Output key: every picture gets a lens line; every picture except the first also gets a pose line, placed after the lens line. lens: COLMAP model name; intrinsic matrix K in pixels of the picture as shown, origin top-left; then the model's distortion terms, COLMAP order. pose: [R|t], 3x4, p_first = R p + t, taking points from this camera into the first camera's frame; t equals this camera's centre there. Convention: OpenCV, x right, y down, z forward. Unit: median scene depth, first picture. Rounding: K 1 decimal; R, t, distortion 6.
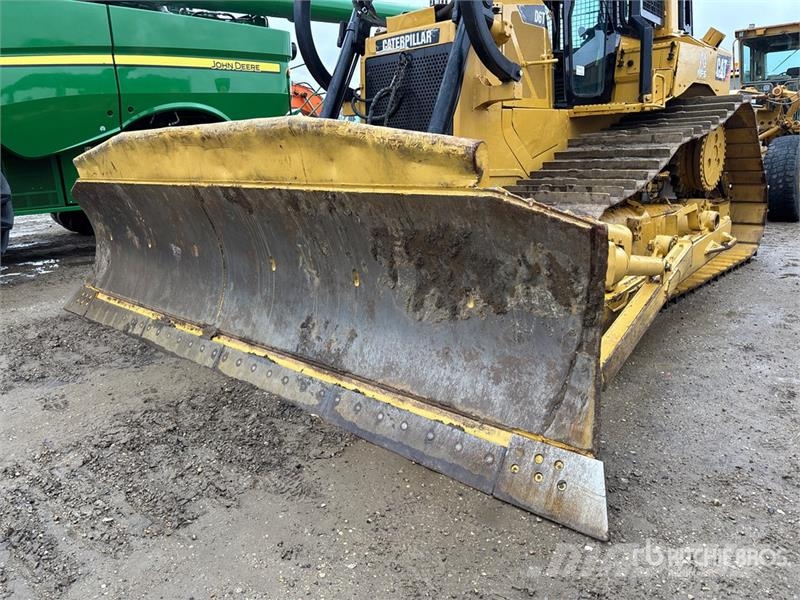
lens RADIAL K [[604.4, 0, 399.1], [0, 604.4, 292.0], [0, 0, 1]] dist [0.060391, -0.064464]
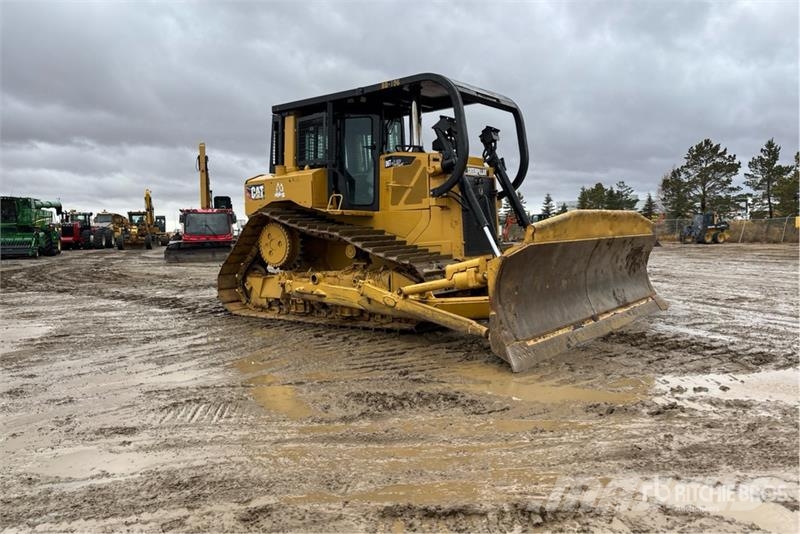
lens RADIAL K [[597.1, 0, 400.0], [0, 597.1, 267.0], [0, 0, 1]] dist [0.050933, 0.002276]
pose [[-0.099667, -0.018327, 0.994852, -1.799418], [0.257965, 0.965169, 0.043624, -0.274967], [-0.961000, 0.260985, -0.091468, 1.484218]]
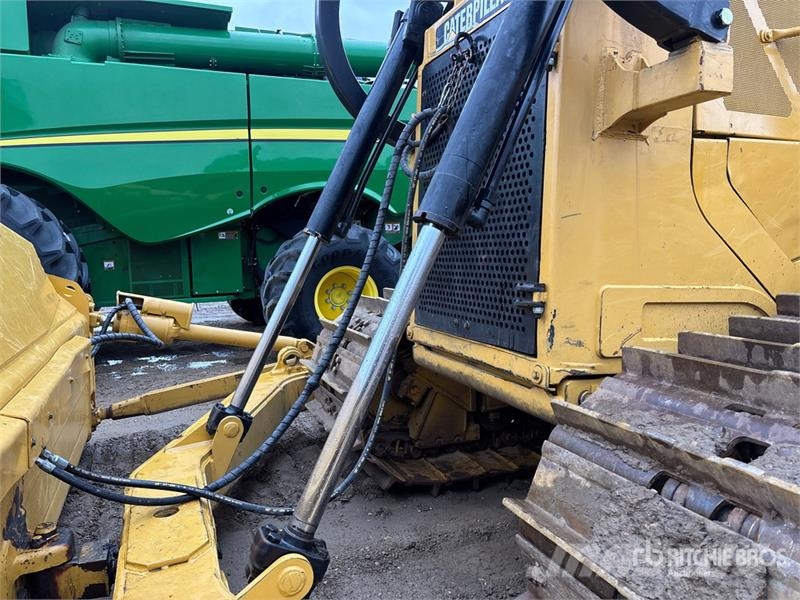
lens RADIAL K [[604.4, 0, 399.1], [0, 604.4, 292.0], [0, 0, 1]] dist [0.060391, -0.064464]
pose [[0.908994, 0.051731, -0.413585, 0.167961], [-0.111027, 0.986469, -0.120632, -0.134710], [0.401749, 0.155573, 0.902438, 0.590135]]
